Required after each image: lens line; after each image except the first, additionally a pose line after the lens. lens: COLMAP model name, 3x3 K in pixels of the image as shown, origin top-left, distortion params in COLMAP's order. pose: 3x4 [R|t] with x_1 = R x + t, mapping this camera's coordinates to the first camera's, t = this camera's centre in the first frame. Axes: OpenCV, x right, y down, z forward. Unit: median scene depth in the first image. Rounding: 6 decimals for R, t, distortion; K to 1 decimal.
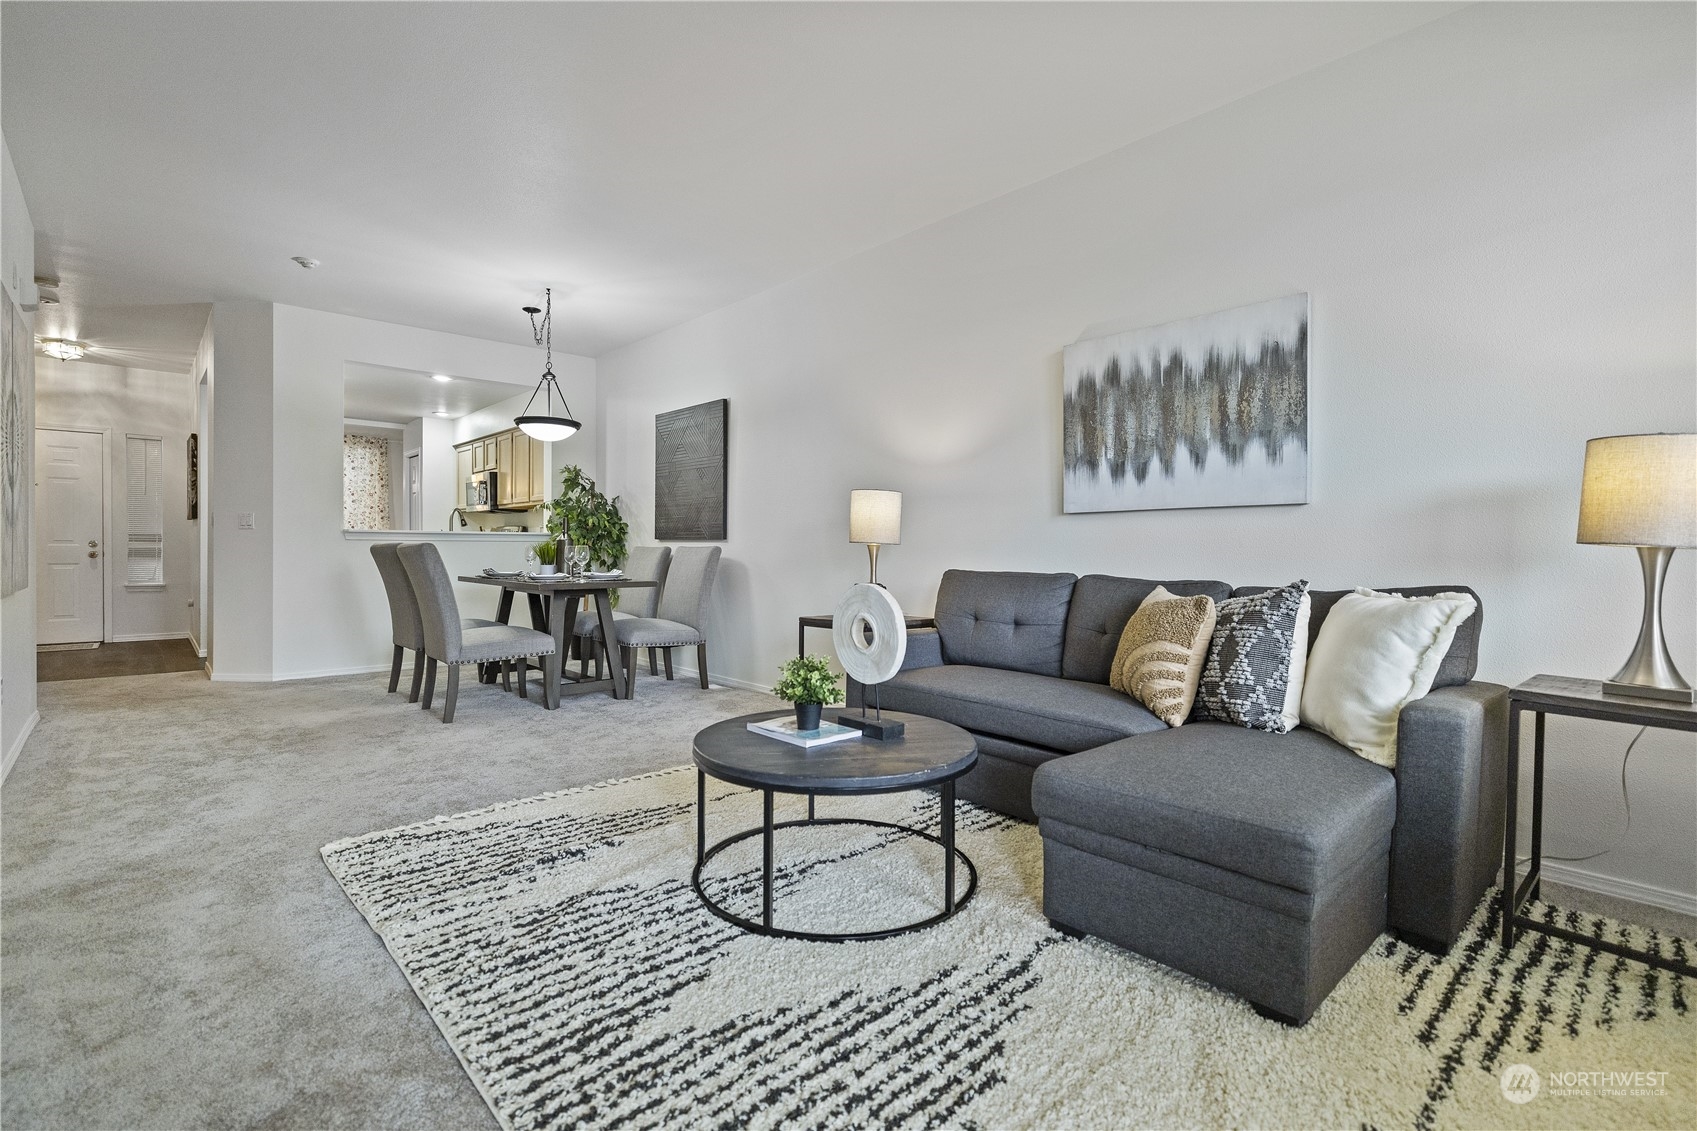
lens RADIAL K [[776.2, 0, 837.1], [0, 776.2, 554.9], [0, 0, 1]] dist [0.002844, -0.000174]
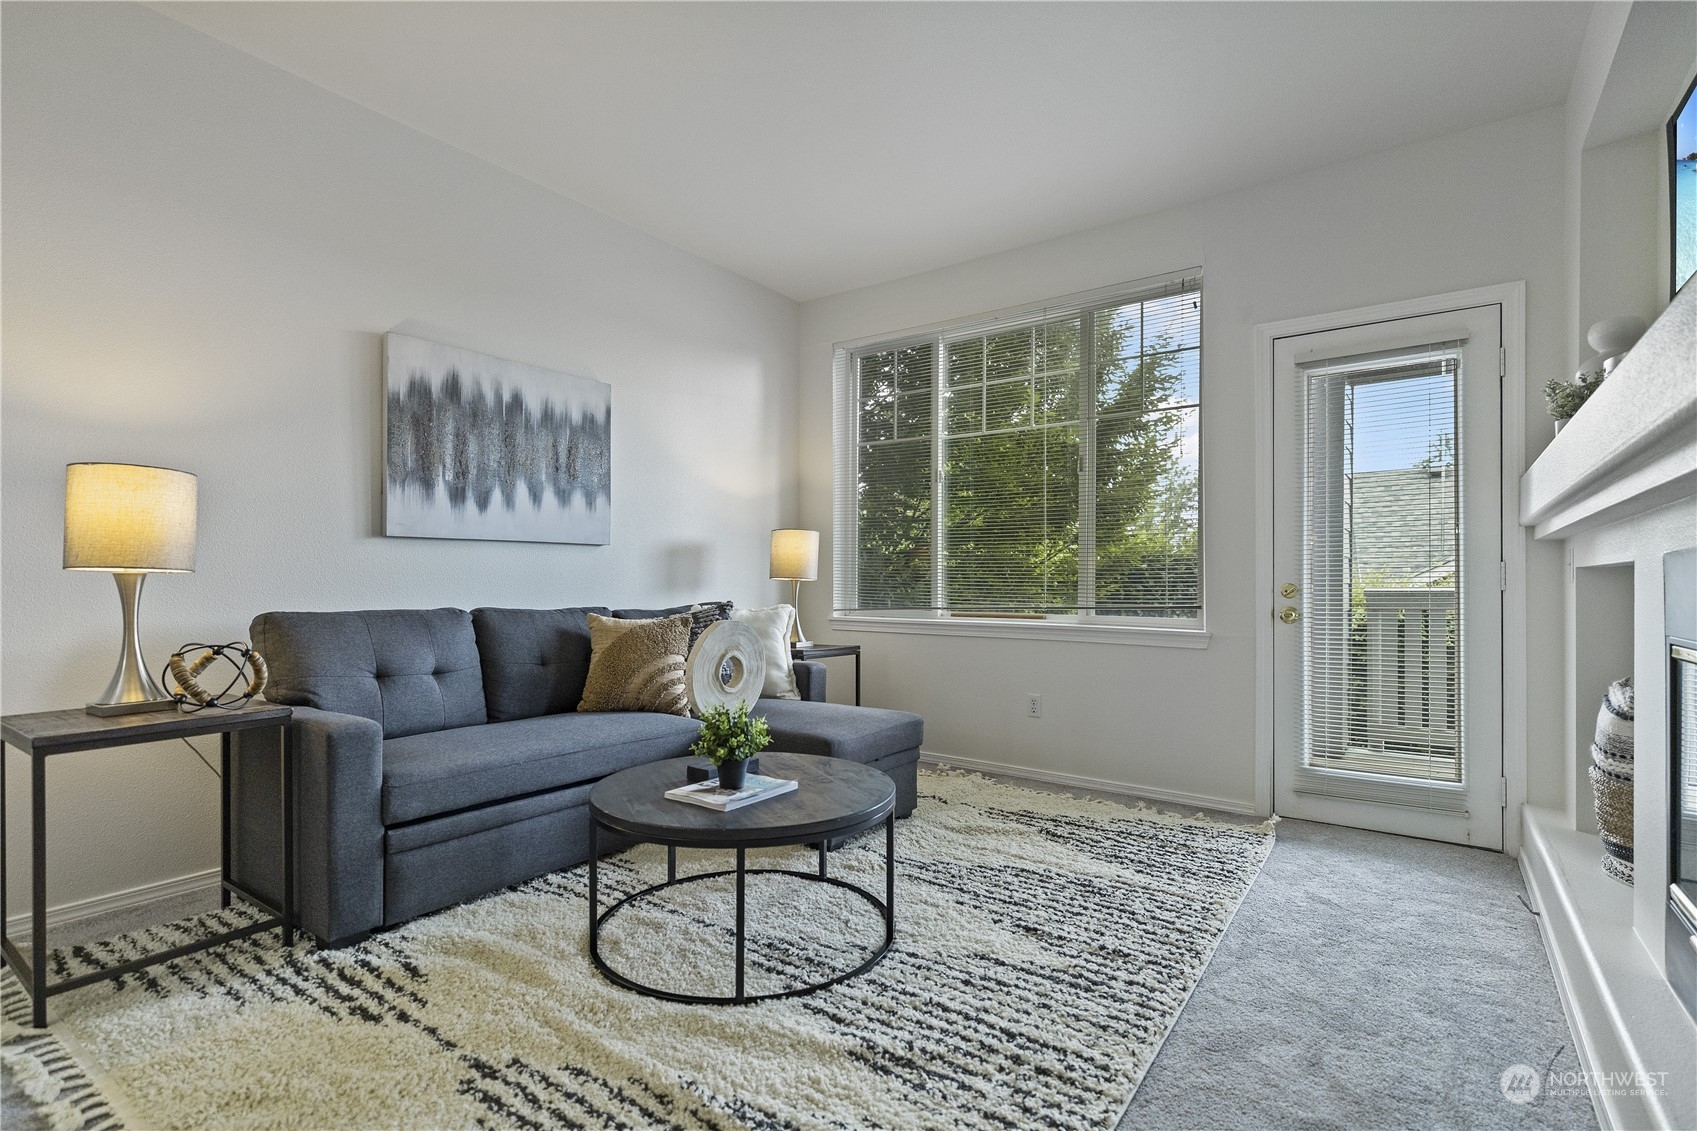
lens RADIAL K [[776.2, 0, 871.0], [0, 776.2, 583.8], [0, 0, 1]] dist [0.002844, -0.000174]
pose [[-0.212805, -0.008970, 0.977053, -0.670955], [0.002081, 0.999951, 0.009634, -0.011618], [-0.977092, 0.004083, -0.212776, 0.743936]]
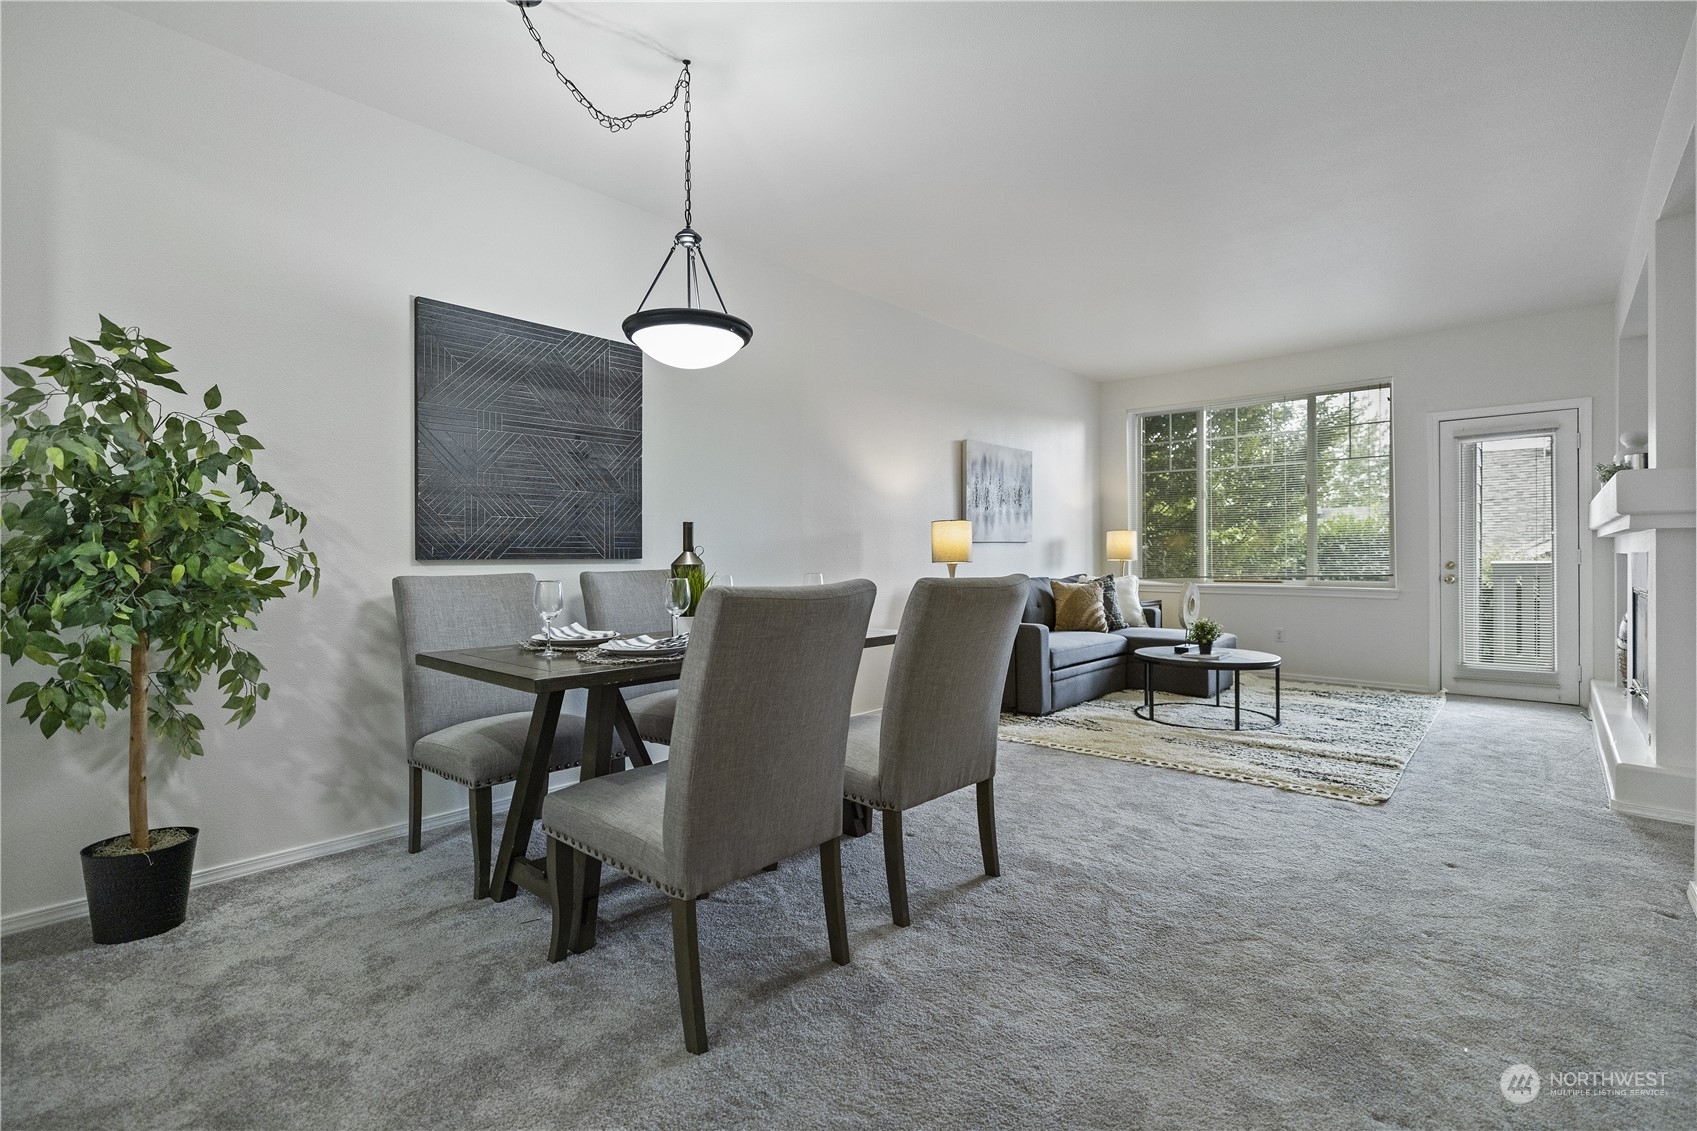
lens RADIAL K [[776.2, 0, 851.3], [0, 776.2, 563.7], [0, 0, 1]] dist [0.002844, -0.000174]
pose [[-0.109152, -0.016771, 0.993884, -1.352713], [0.012858, 0.999750, 0.018282, -0.042339], [-0.993942, 0.014775, -0.108909, 1.481856]]
